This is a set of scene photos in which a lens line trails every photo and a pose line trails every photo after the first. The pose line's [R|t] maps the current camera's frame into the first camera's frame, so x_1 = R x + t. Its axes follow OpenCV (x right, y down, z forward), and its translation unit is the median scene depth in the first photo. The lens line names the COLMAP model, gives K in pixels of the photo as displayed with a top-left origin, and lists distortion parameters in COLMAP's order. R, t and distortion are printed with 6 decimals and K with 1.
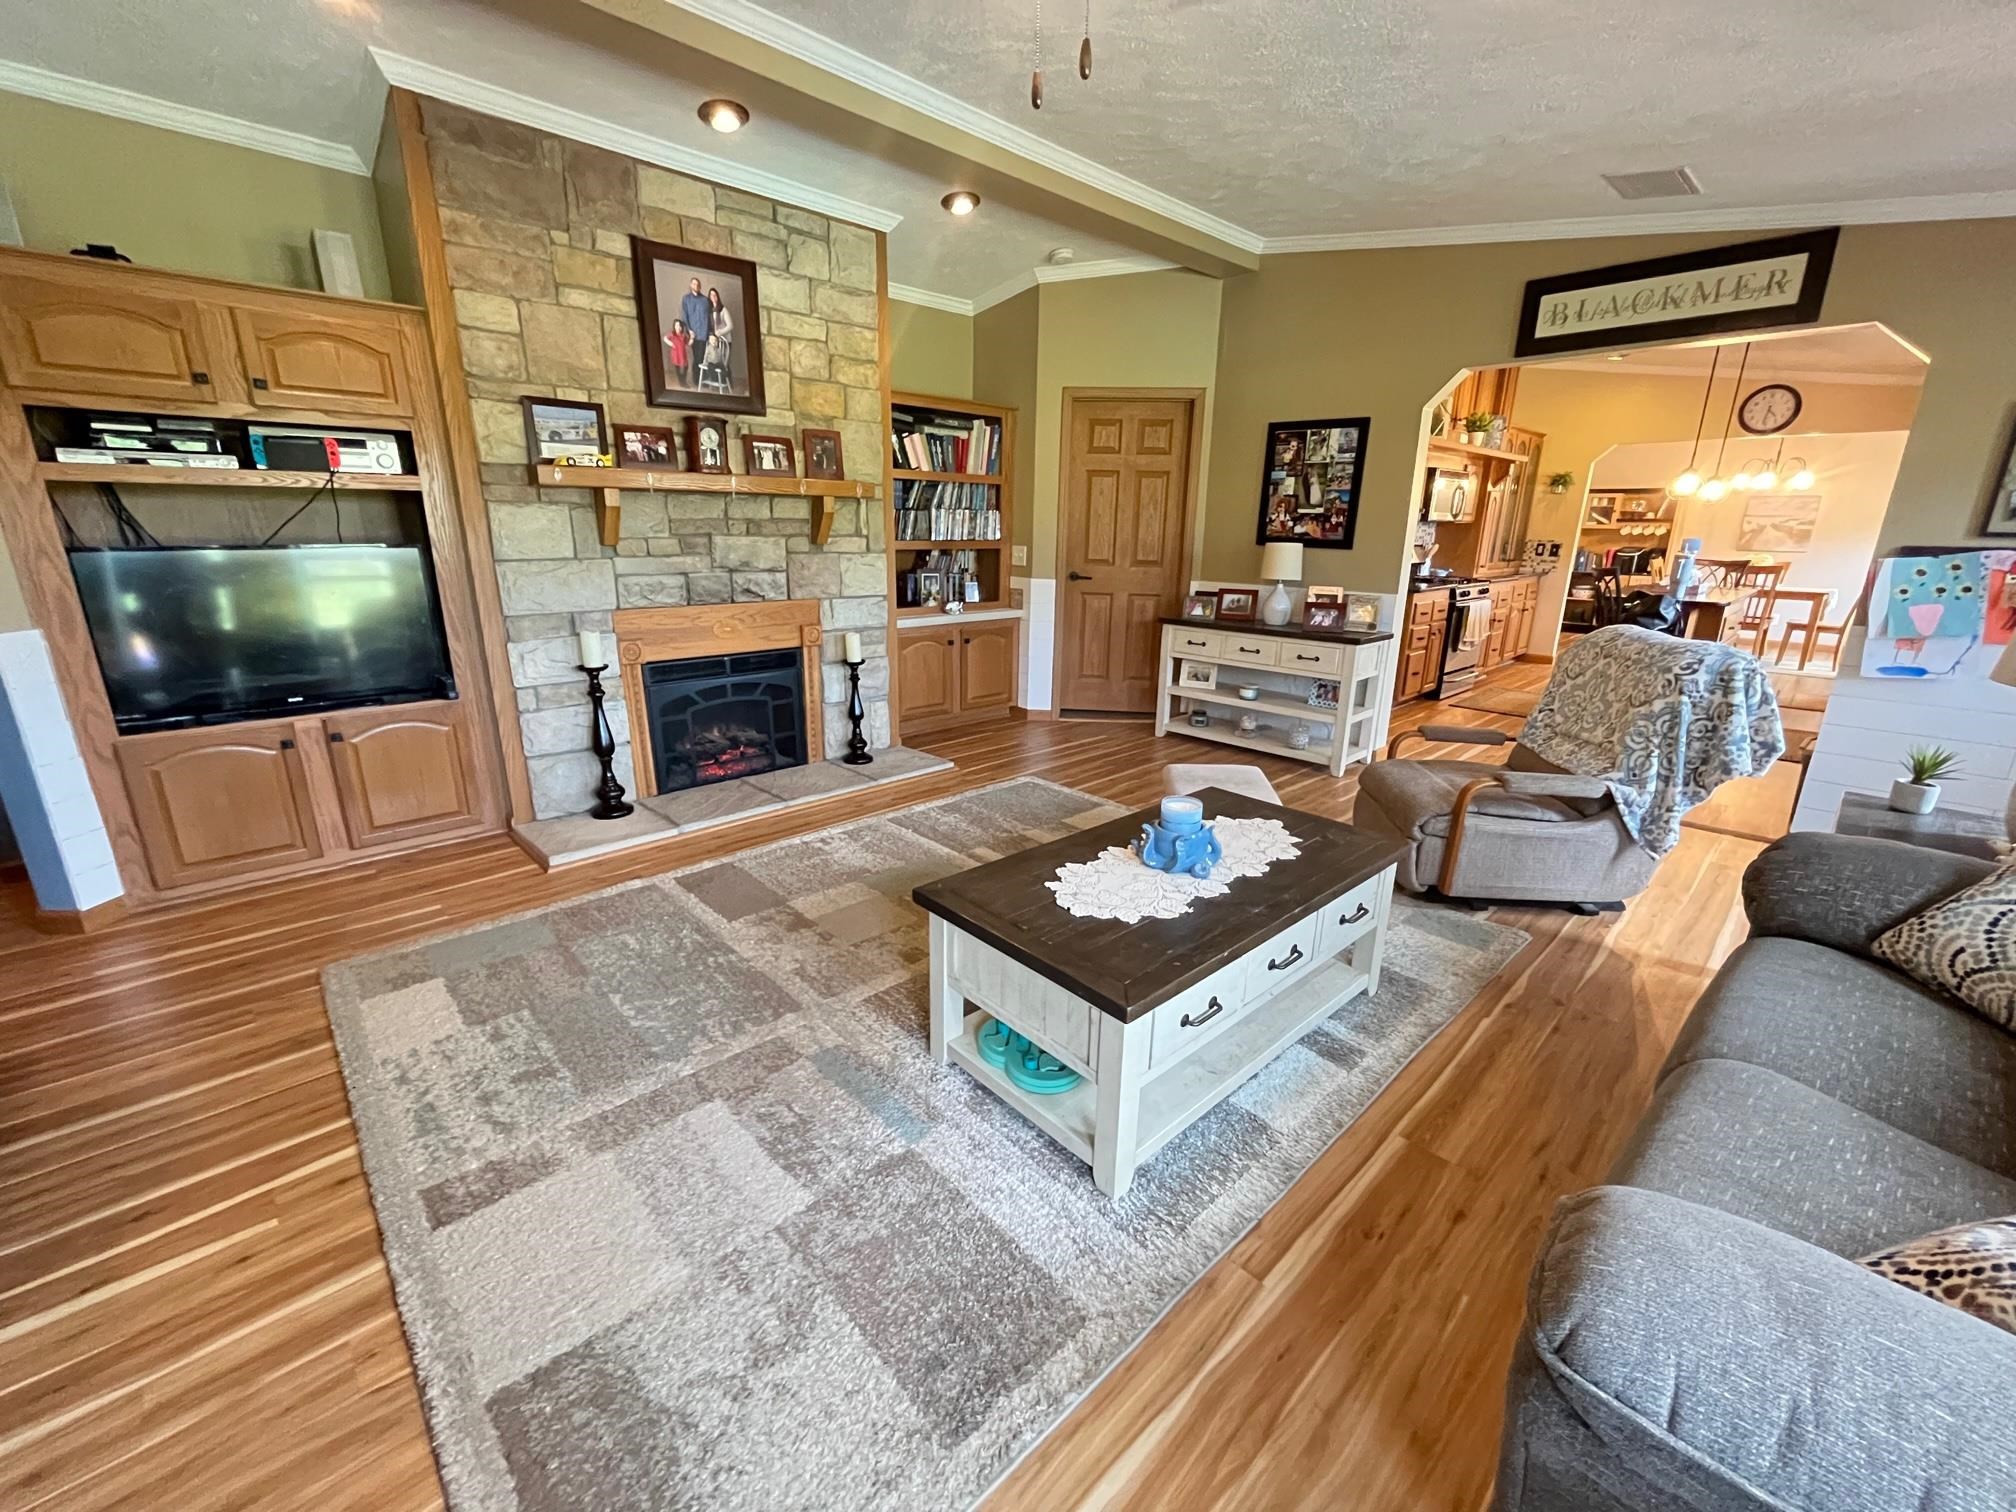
lens RADIAL K [[820.1, 0, 1008.8], [0, 820.1, 760.5], [0, 0, 1]] dist [-0.006370, 0.001211]
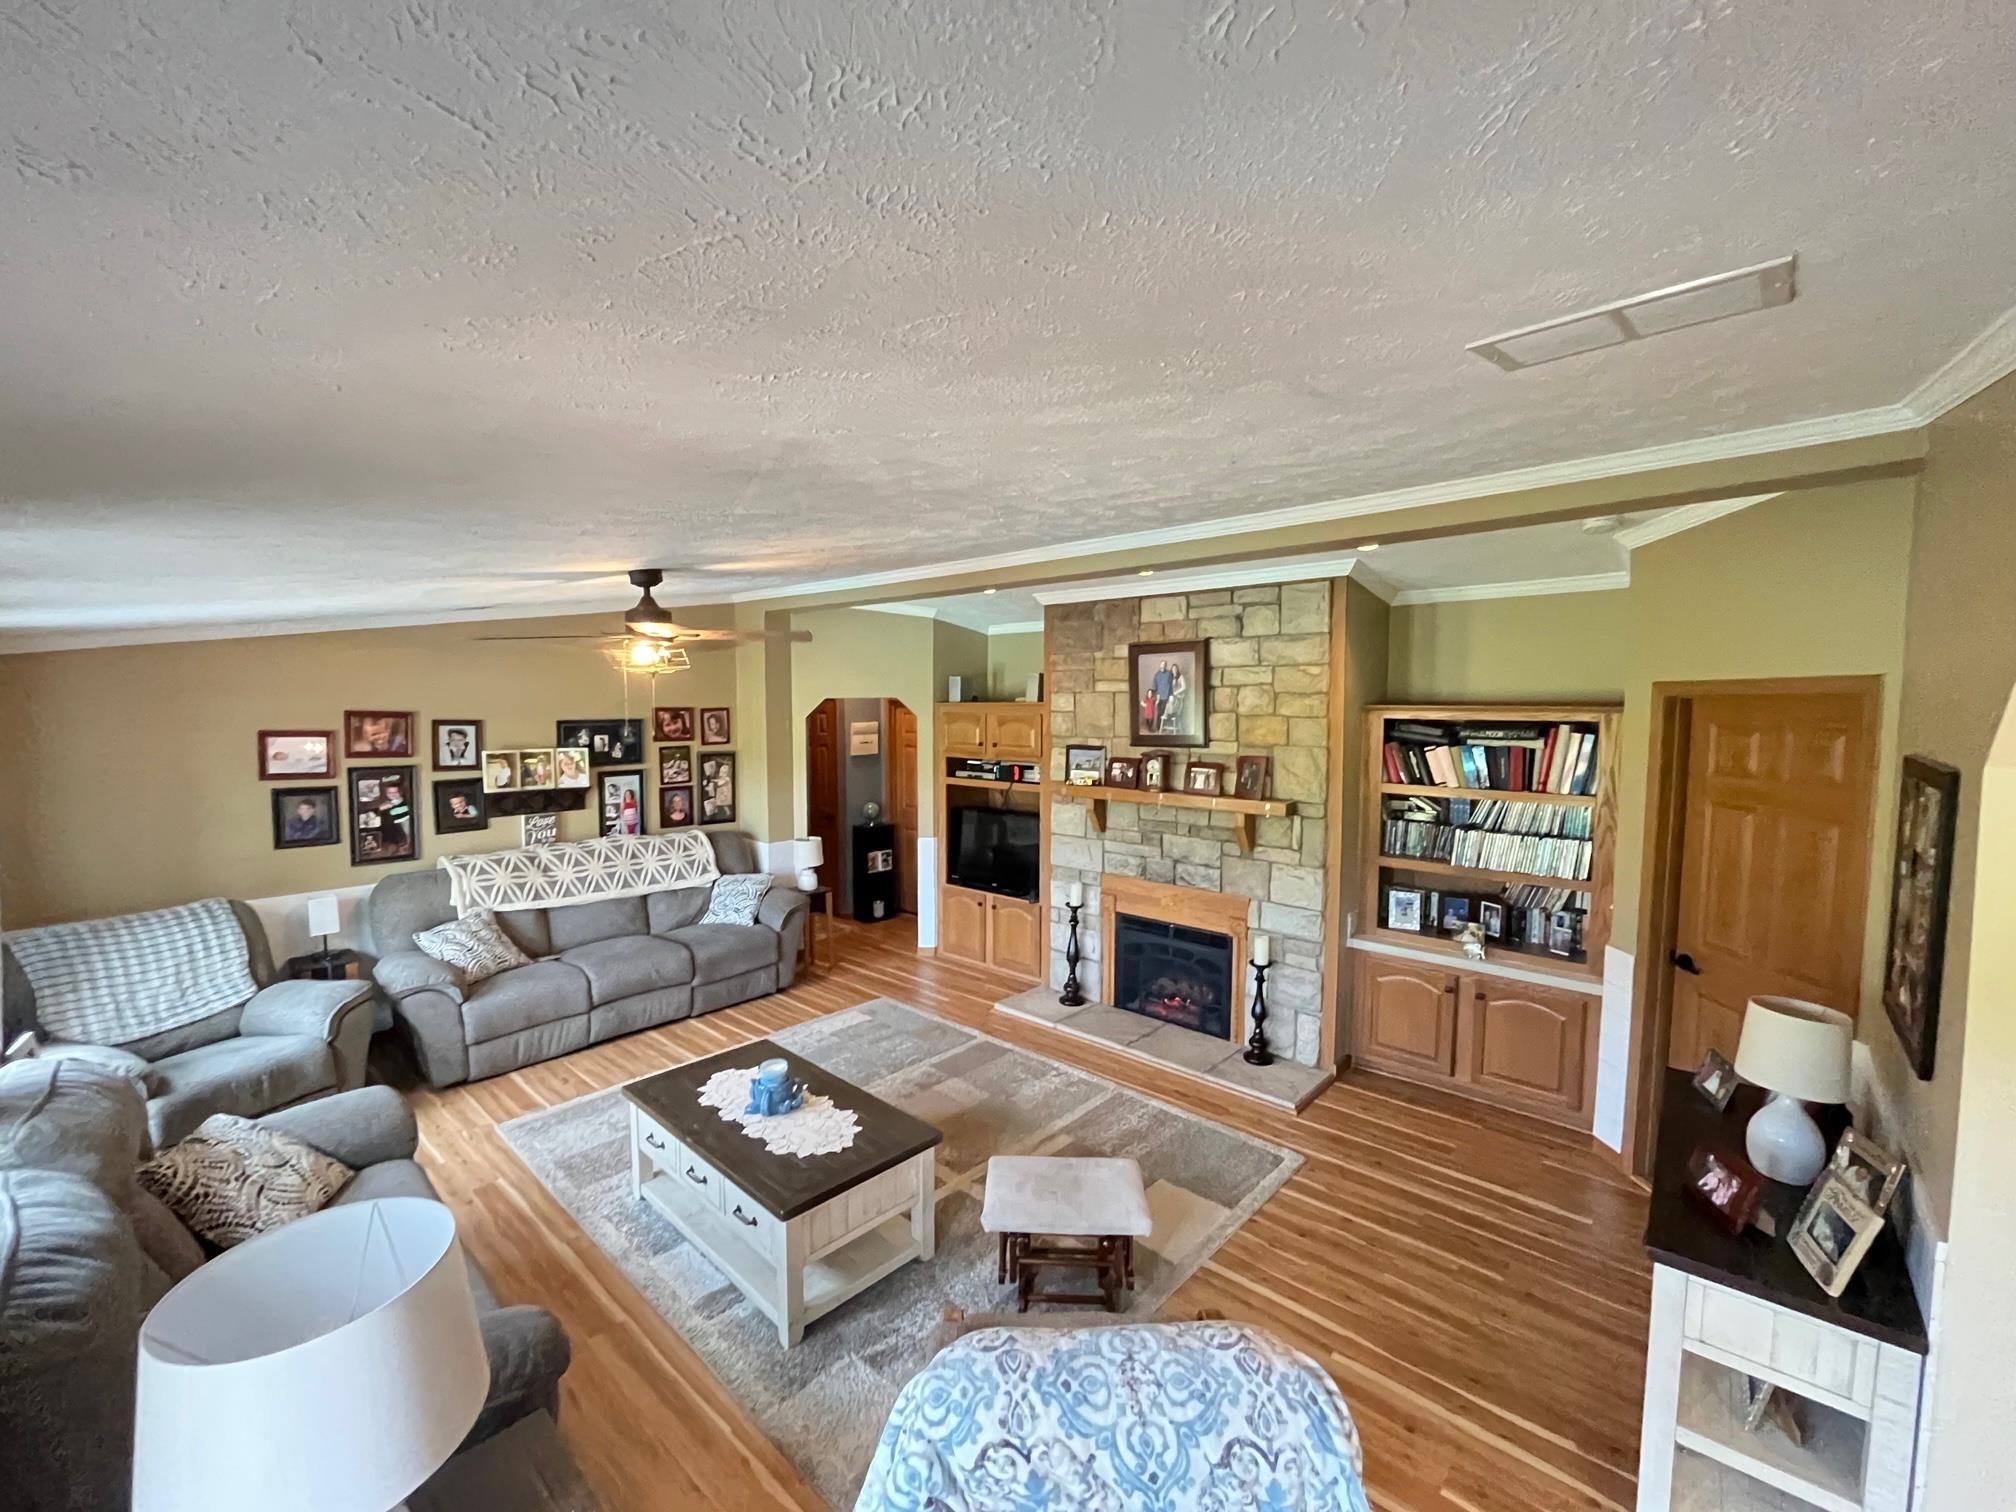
lens RADIAL K [[820.1, 0, 1008.8], [0, 820.1, 762.8], [0, 0, 1]] dist [-0.006370, 0.001211]
pose [[0.079968, 0.057507, -0.995137, 0.948515], [-0.280952, 0.959159, 0.032851, -0.362730], [0.956384, 0.276959, 0.092859, 0.612921]]
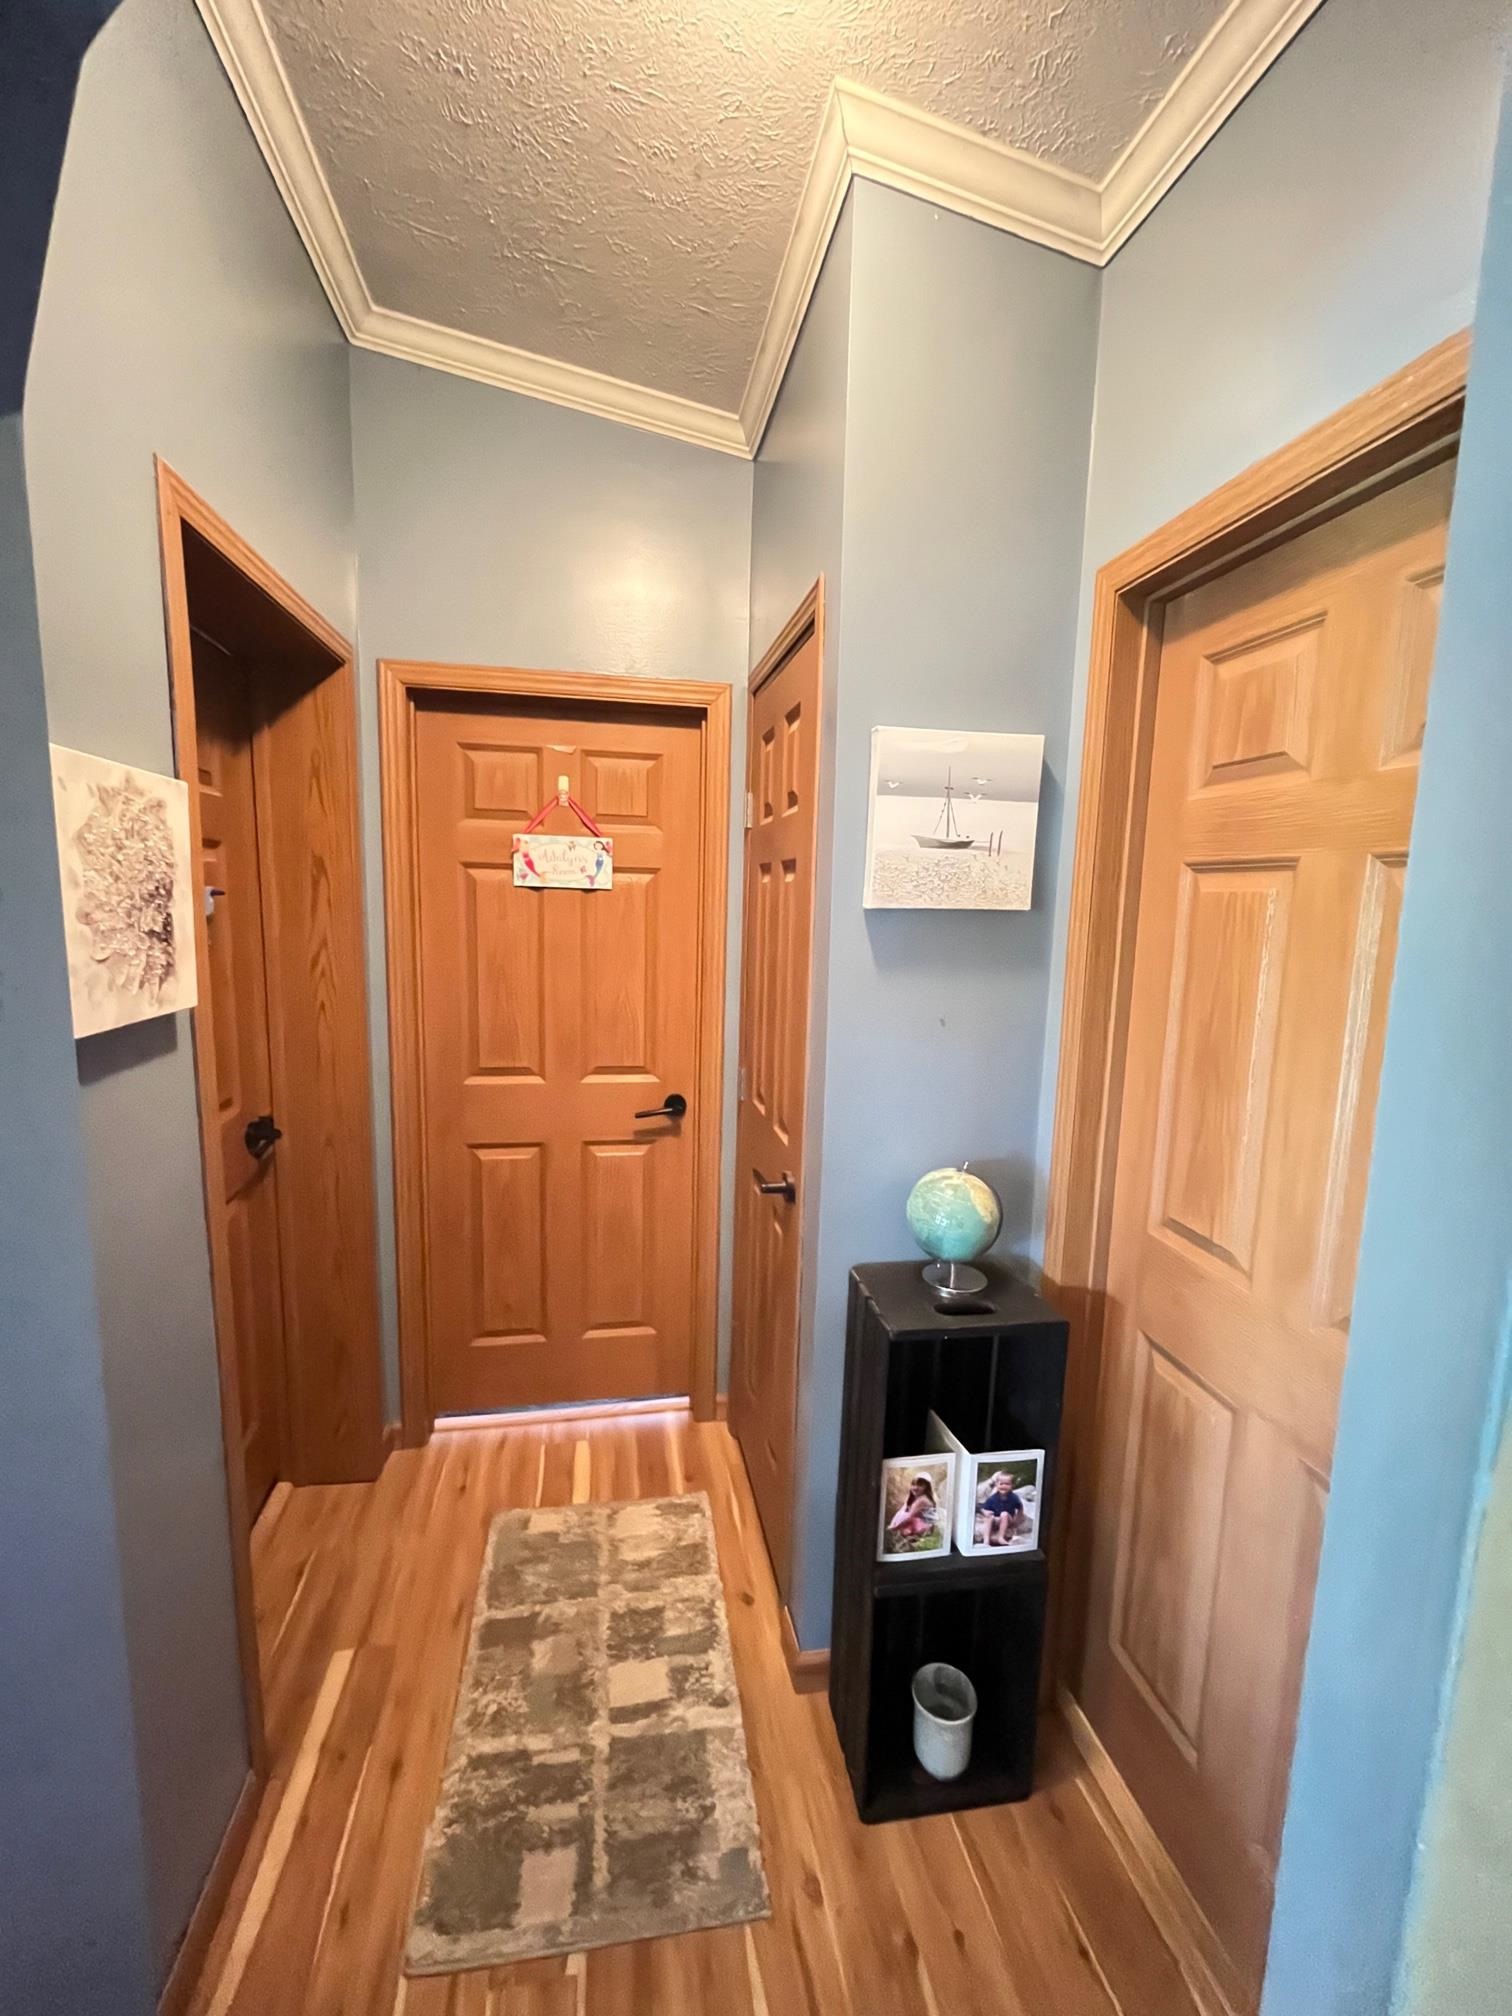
lens RADIAL K [[820.1, 0, 752.0], [0, 820.1, 1006.1], [0, 0, 1]] dist [-0.006370, 0.001211]
pose [[-0.551298, 0.081842, -0.830285, -0.756510], [-0.267094, 0.925489, 0.268573, -0.250234], [0.790400, 0.369828, -0.488360, 0.584442]]
